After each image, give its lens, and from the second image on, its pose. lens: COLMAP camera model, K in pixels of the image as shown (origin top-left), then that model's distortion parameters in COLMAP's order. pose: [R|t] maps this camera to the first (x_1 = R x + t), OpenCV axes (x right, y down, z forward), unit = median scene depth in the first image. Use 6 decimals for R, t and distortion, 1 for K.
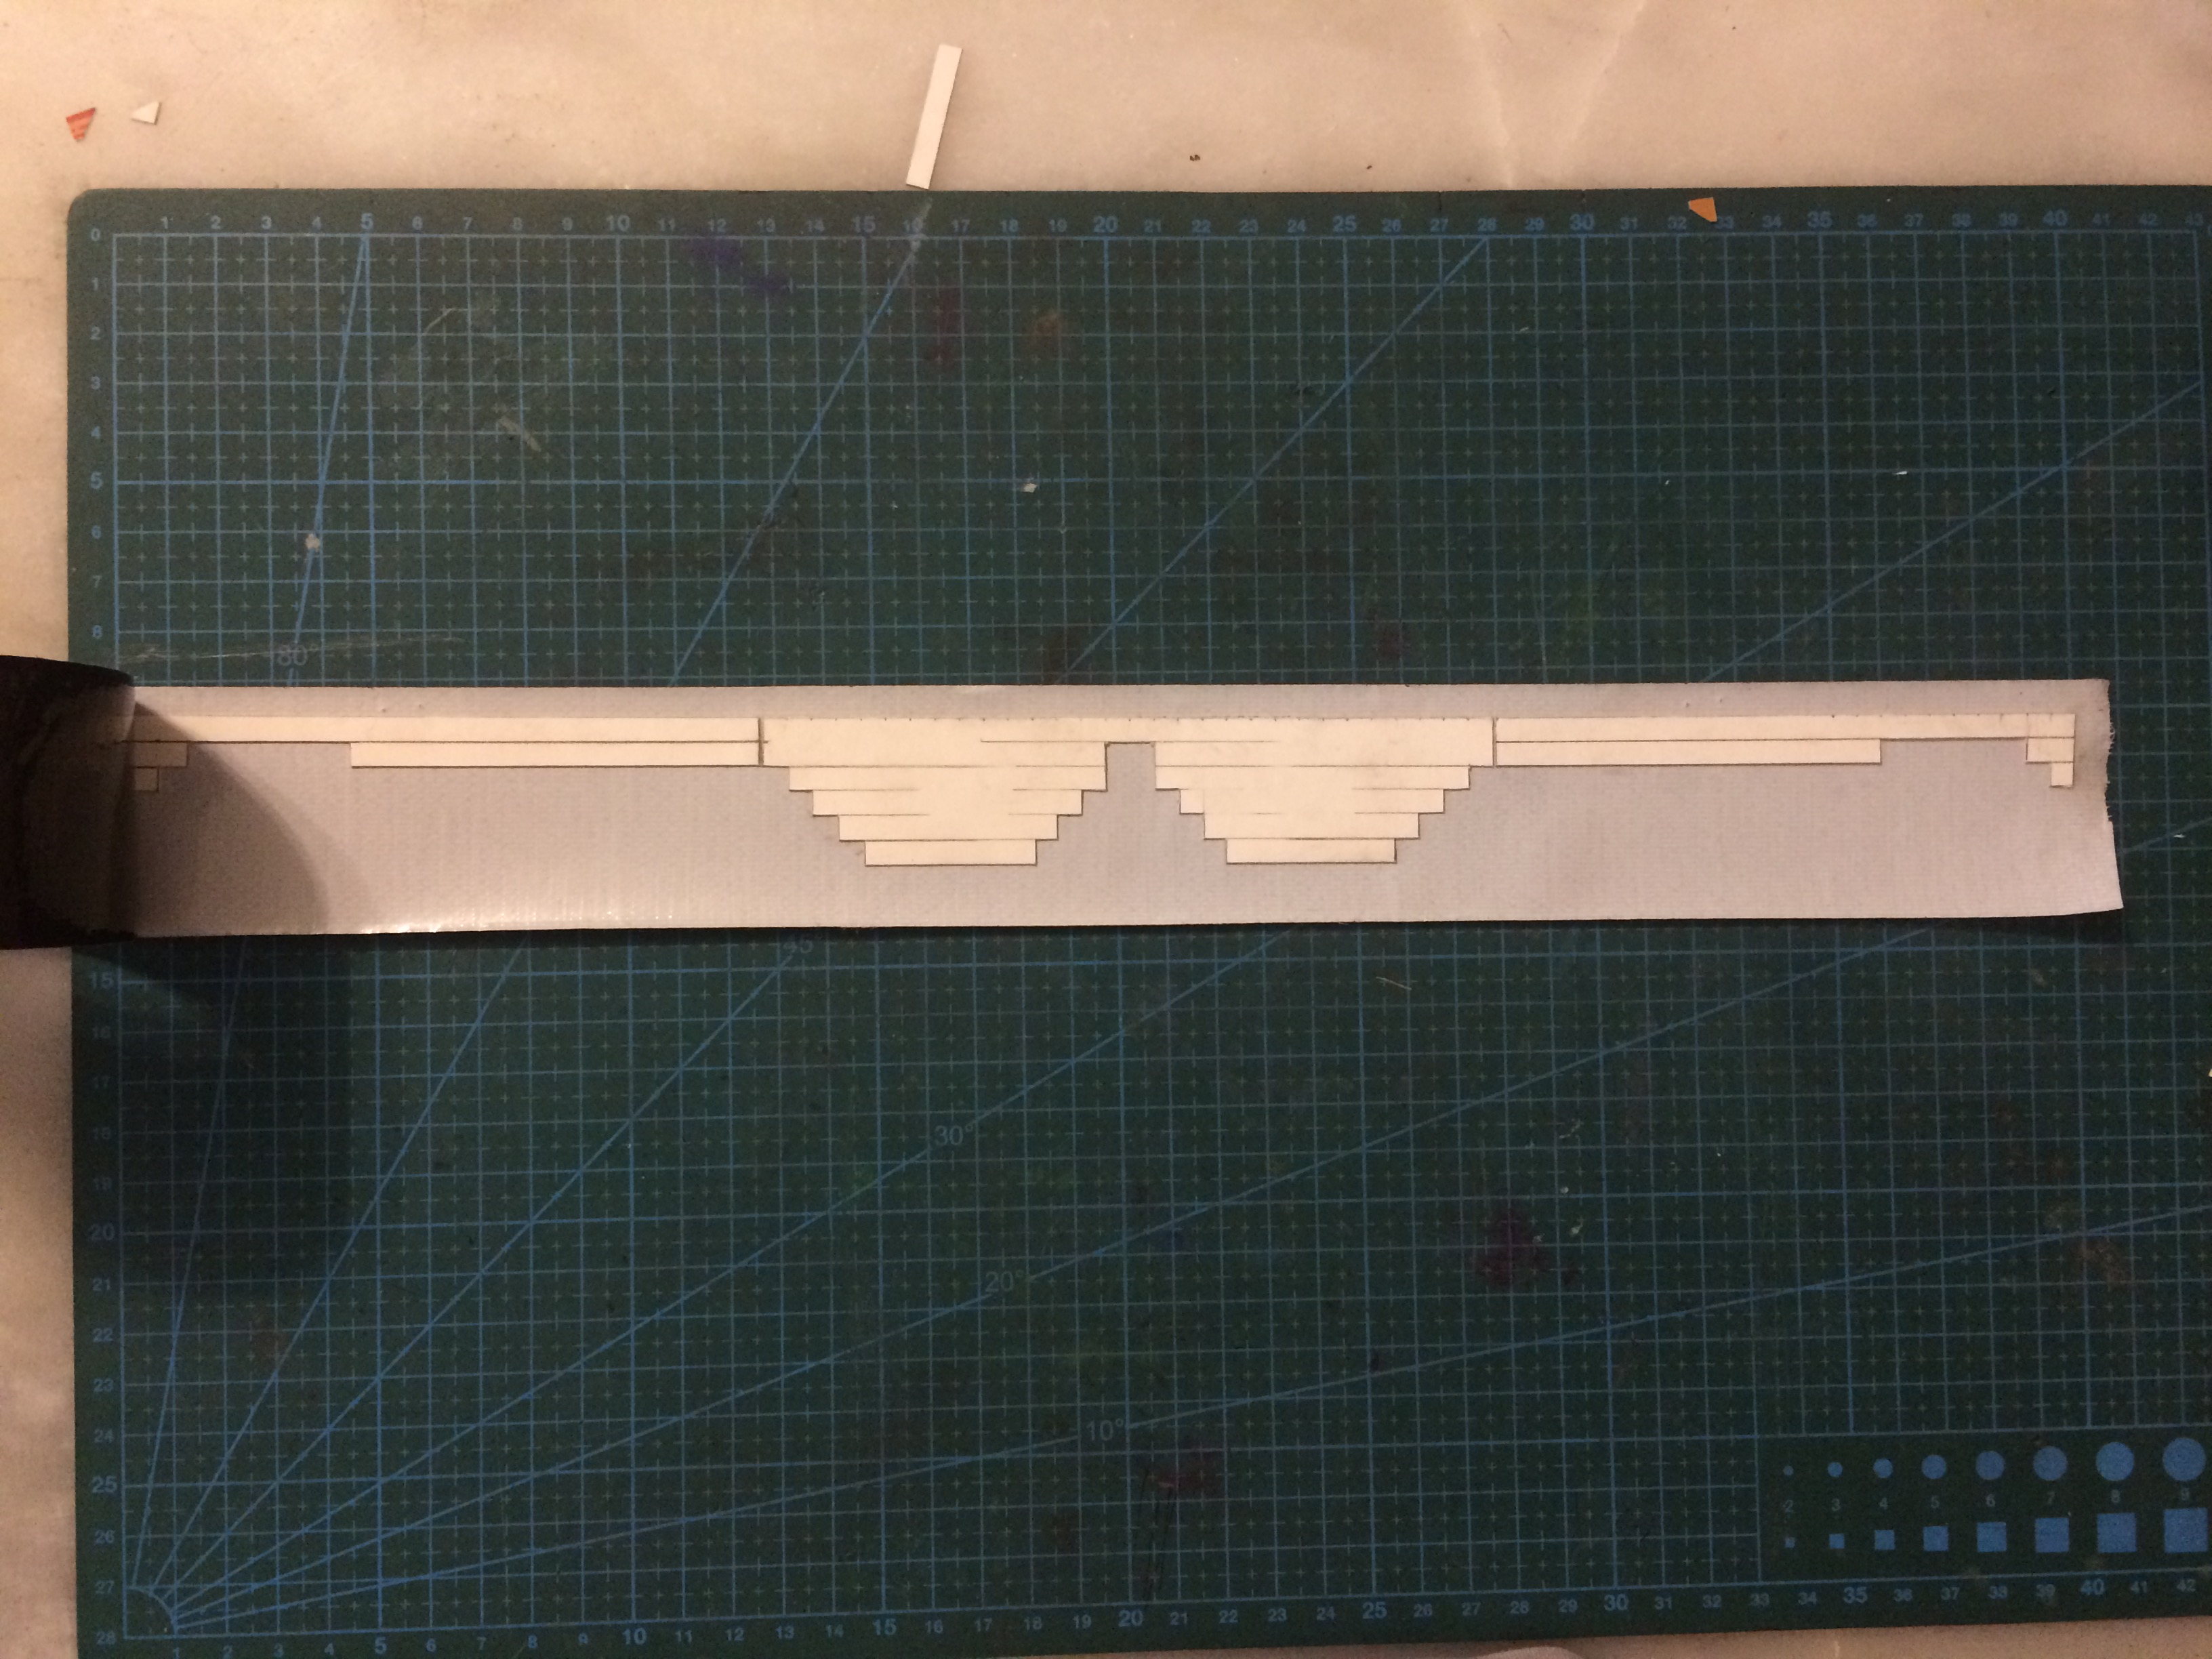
lens RADIAL K [[1942.5, 0, 1095.3], [0, 1942.5, 833.7], [0, 0, 1]] dist [0.078131, -0.150055]
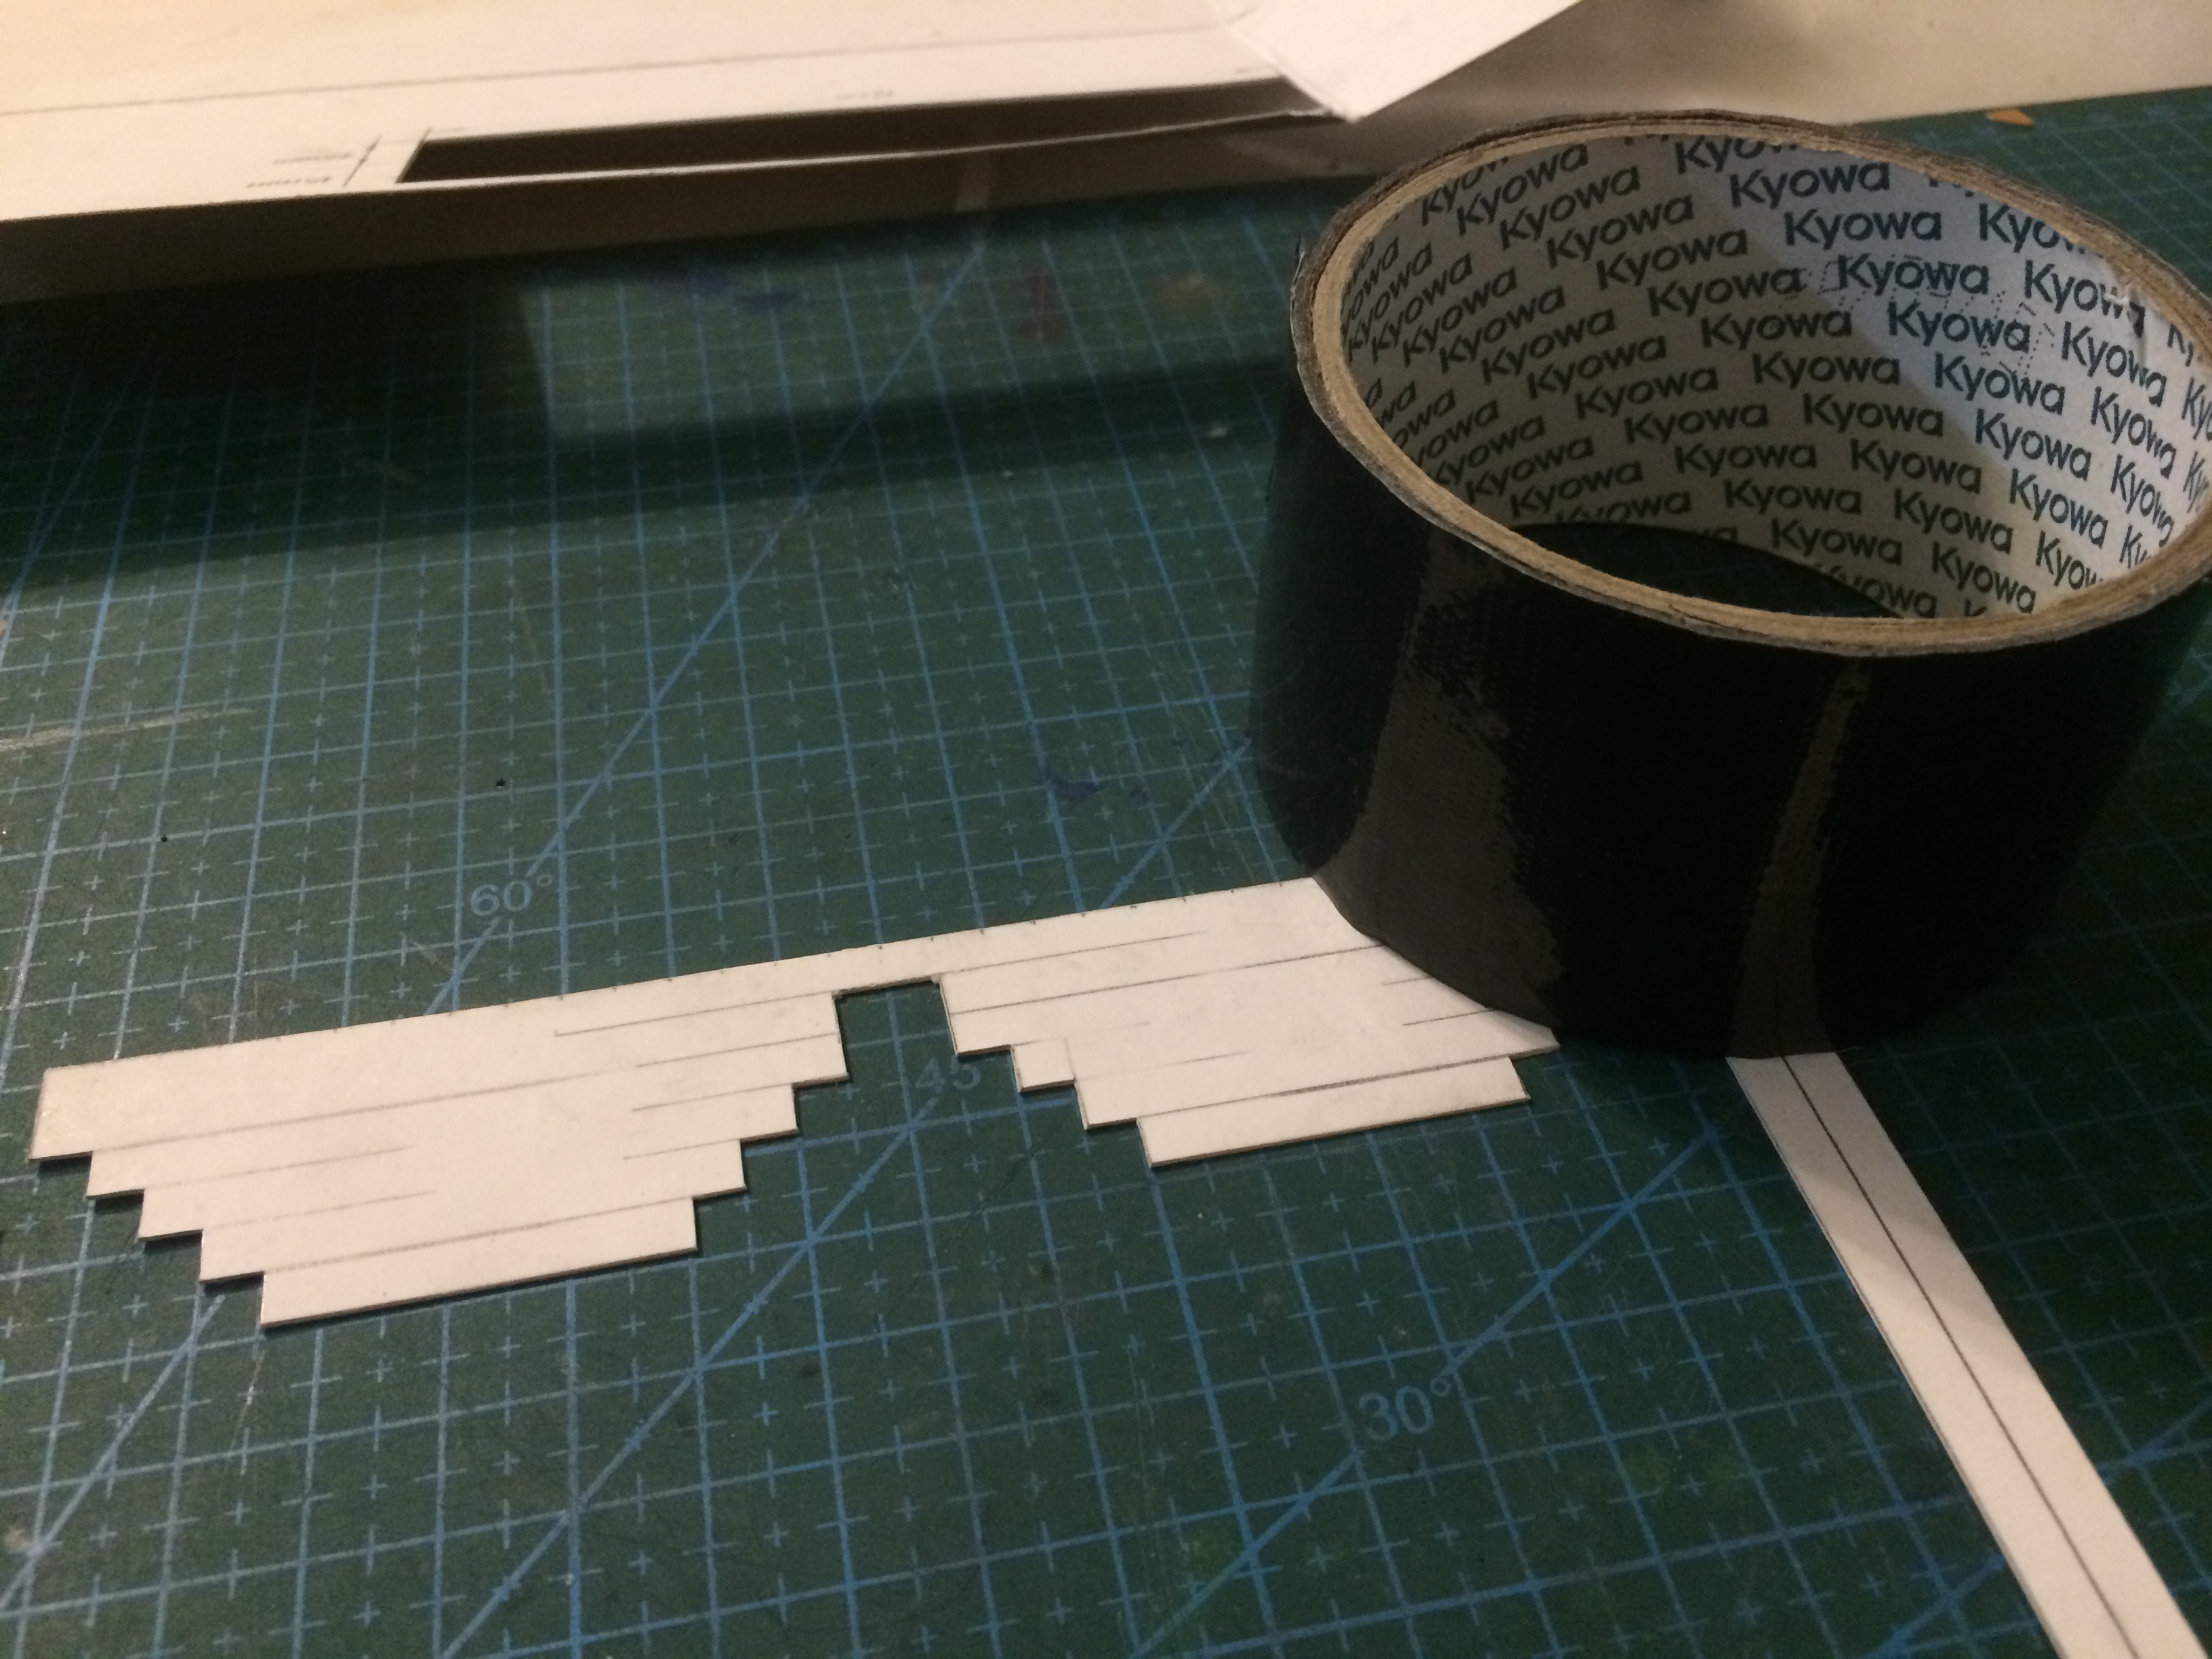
lens RADIAL K [[1942.5, 0, 1098.5], [0, 1942.5, 823.3], [0, 0, 1]] dist [0.078131, -0.150055]
pose [[0.981734, -0.164269, 0.095992, -0.152044], [0.186105, 0.724256, -0.663941, 0.318471], [0.039543, 0.669678, 0.741598, 0.630769]]
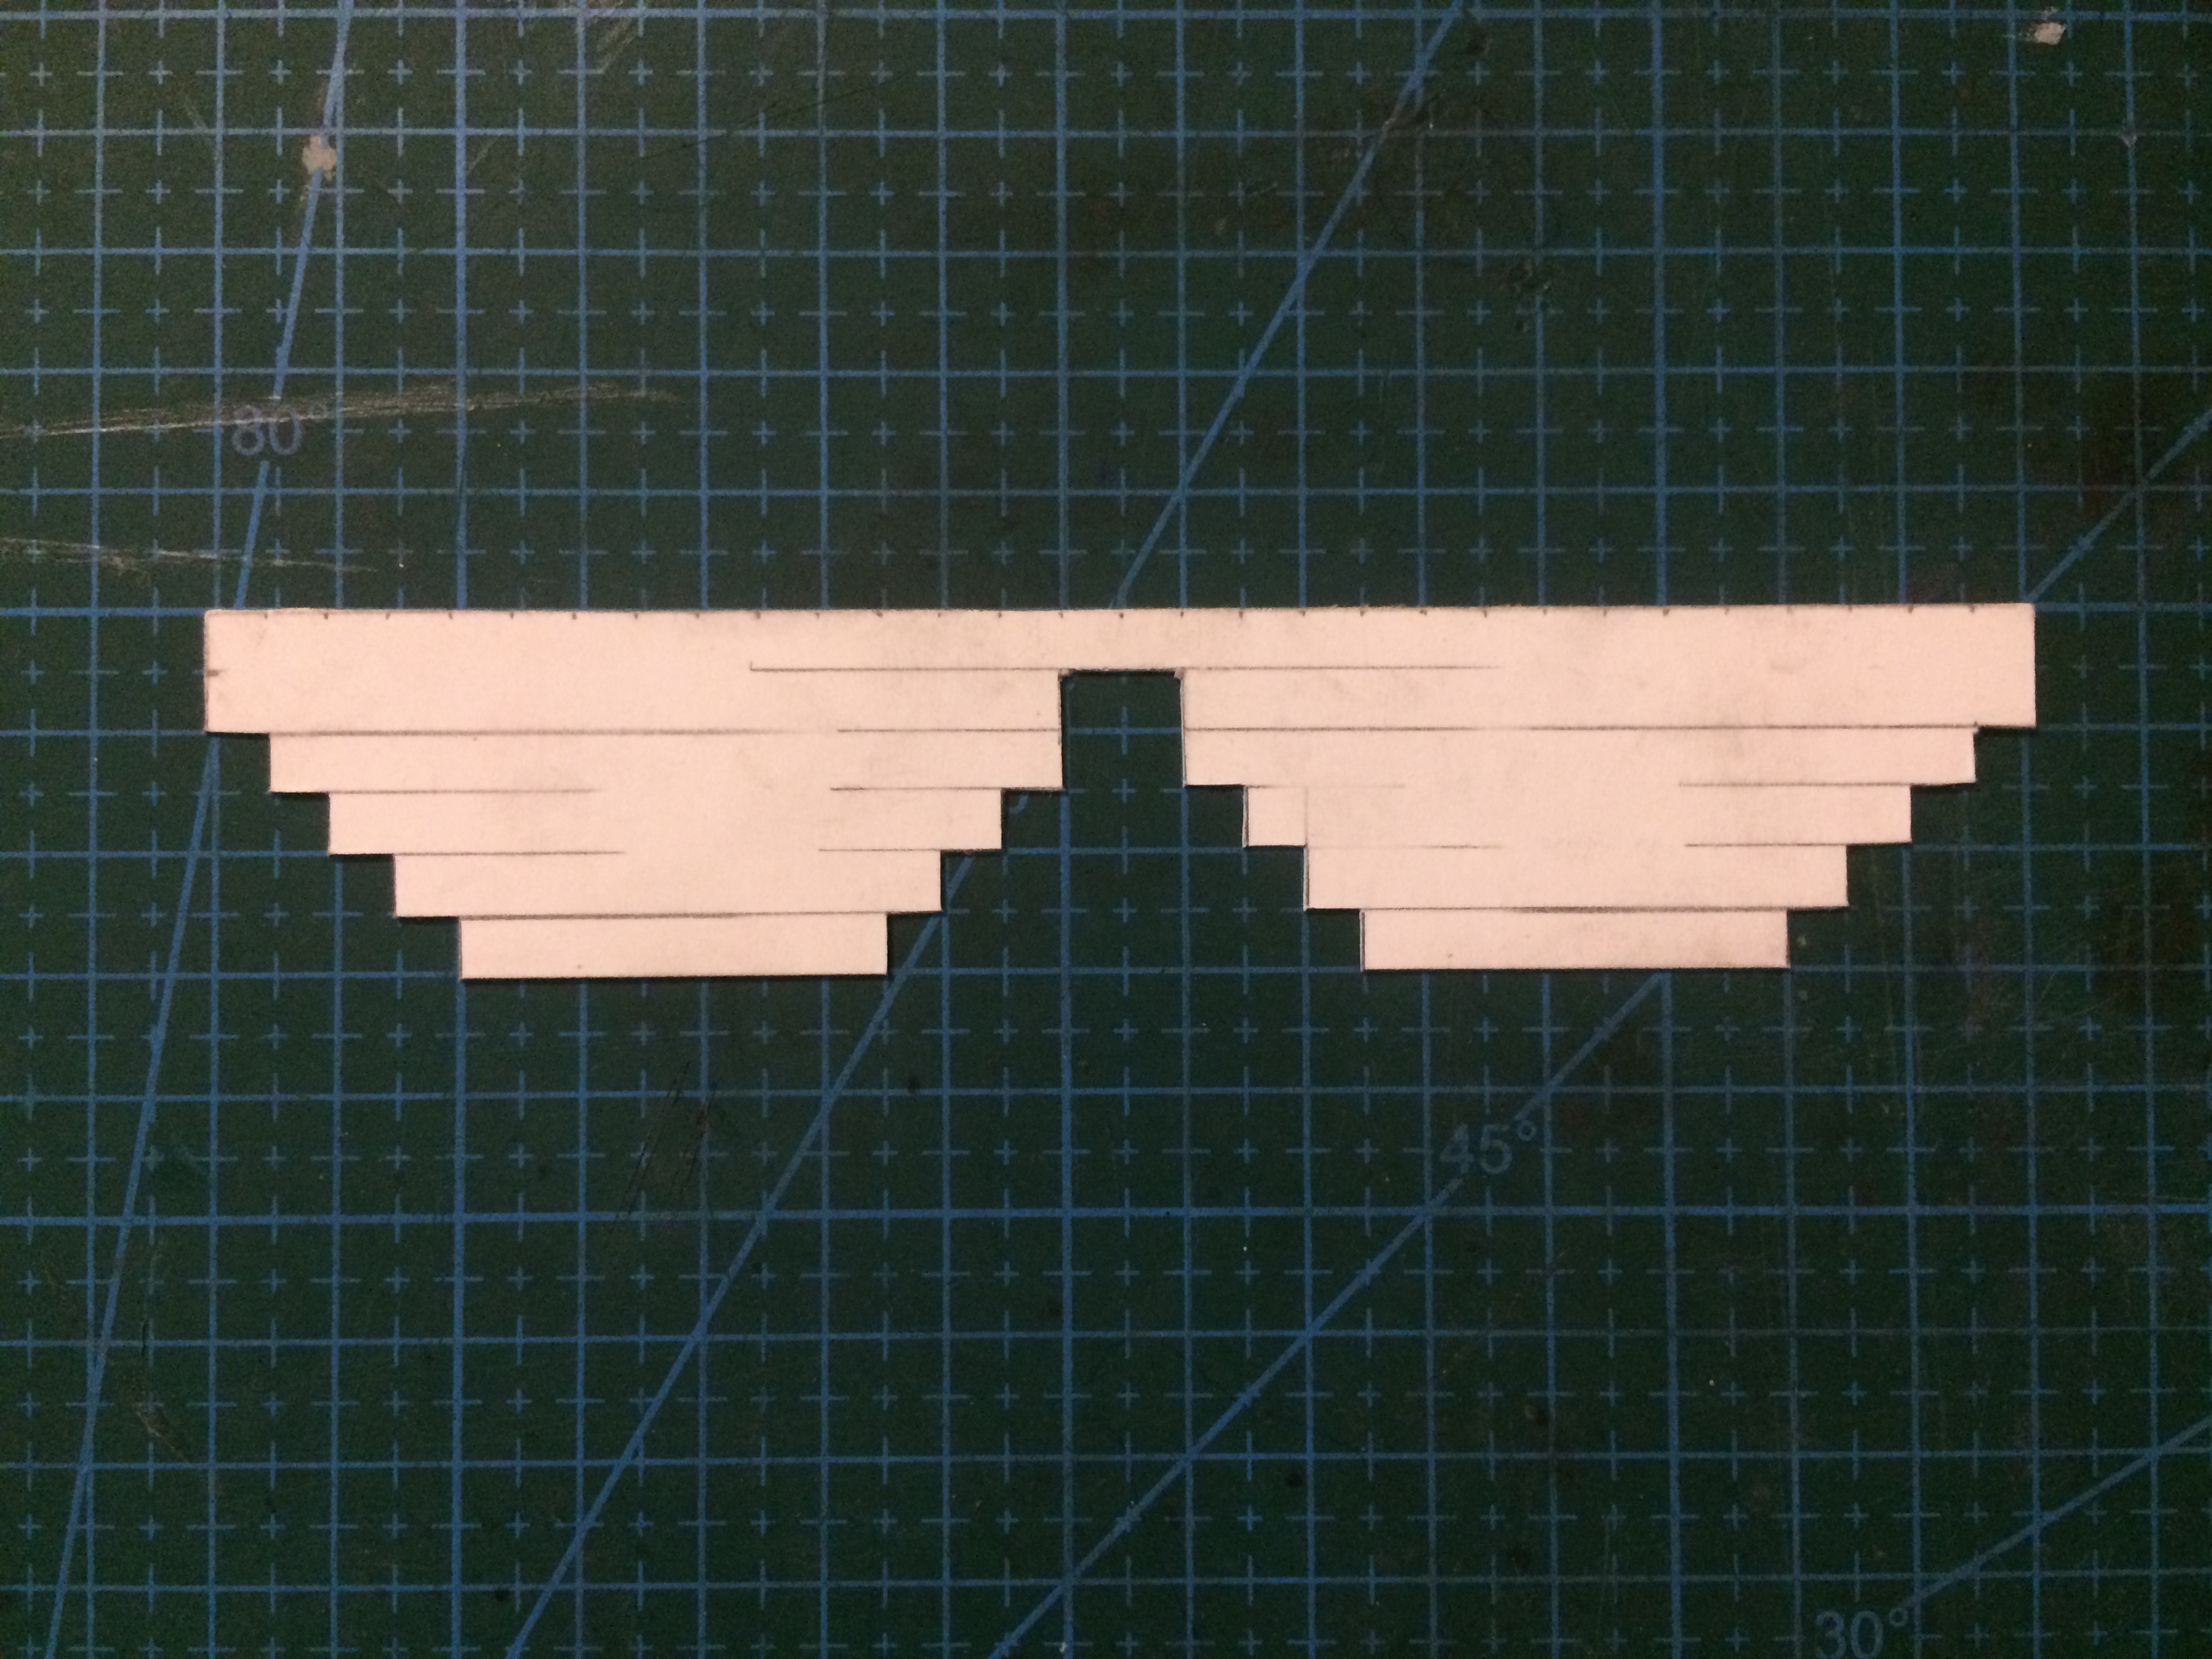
lens RADIAL K [[1942.5, 0, 1085.1], [0, 1942.5, 818.7], [0, 0, 1]] dist [0.078131, -0.150055]
pose [[0.999028, 0.011348, -0.042591, -0.217441], [-0.011484, 0.999930, -0.002964, -0.010230], [0.042555, 0.003450, 0.999088, 0.590632]]
